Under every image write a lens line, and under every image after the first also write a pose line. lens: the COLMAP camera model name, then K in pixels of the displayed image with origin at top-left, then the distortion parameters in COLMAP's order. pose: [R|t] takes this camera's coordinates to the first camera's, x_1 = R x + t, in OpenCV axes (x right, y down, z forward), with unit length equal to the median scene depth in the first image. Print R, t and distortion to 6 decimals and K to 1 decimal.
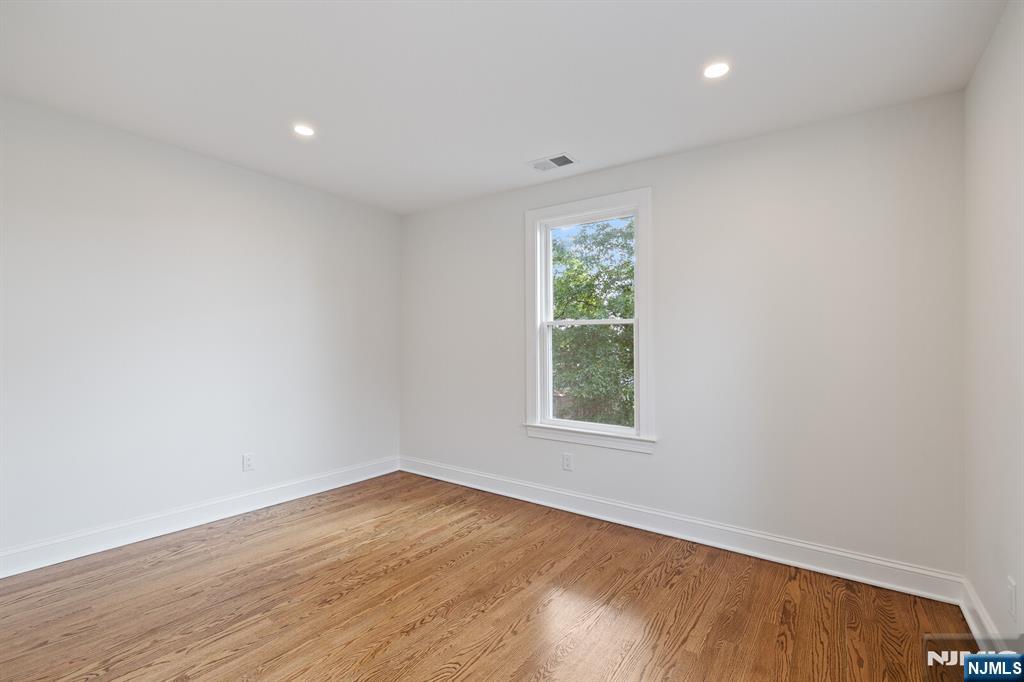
lens RADIAL K [[436.0, 0, 511.8], [0, 436.0, 347.0], [0, 0, 1]] dist [-0.002311, 0.001407]
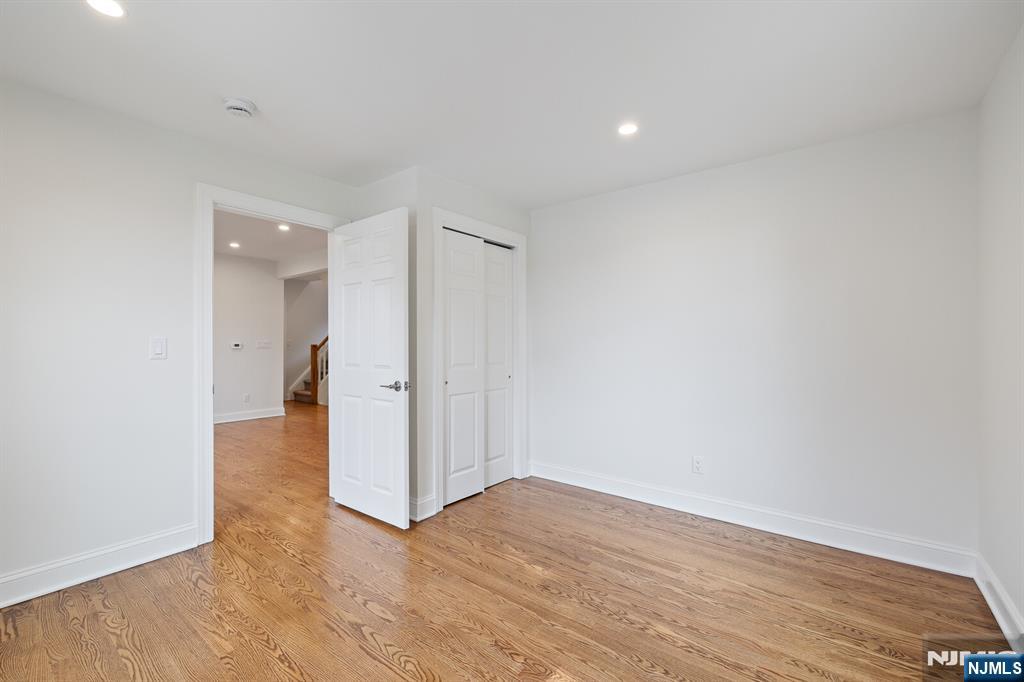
lens RADIAL K [[436.0, 0, 521.0], [0, 436.0, 344.3], [0, 0, 1]] dist [-0.002311, 0.001407]
pose [[-0.025533, -0.012990, -0.999590, 0.479382], [-0.002646, 0.999913, -0.012927, -0.004448], [0.999670, 0.002315, -0.025566, 0.694684]]
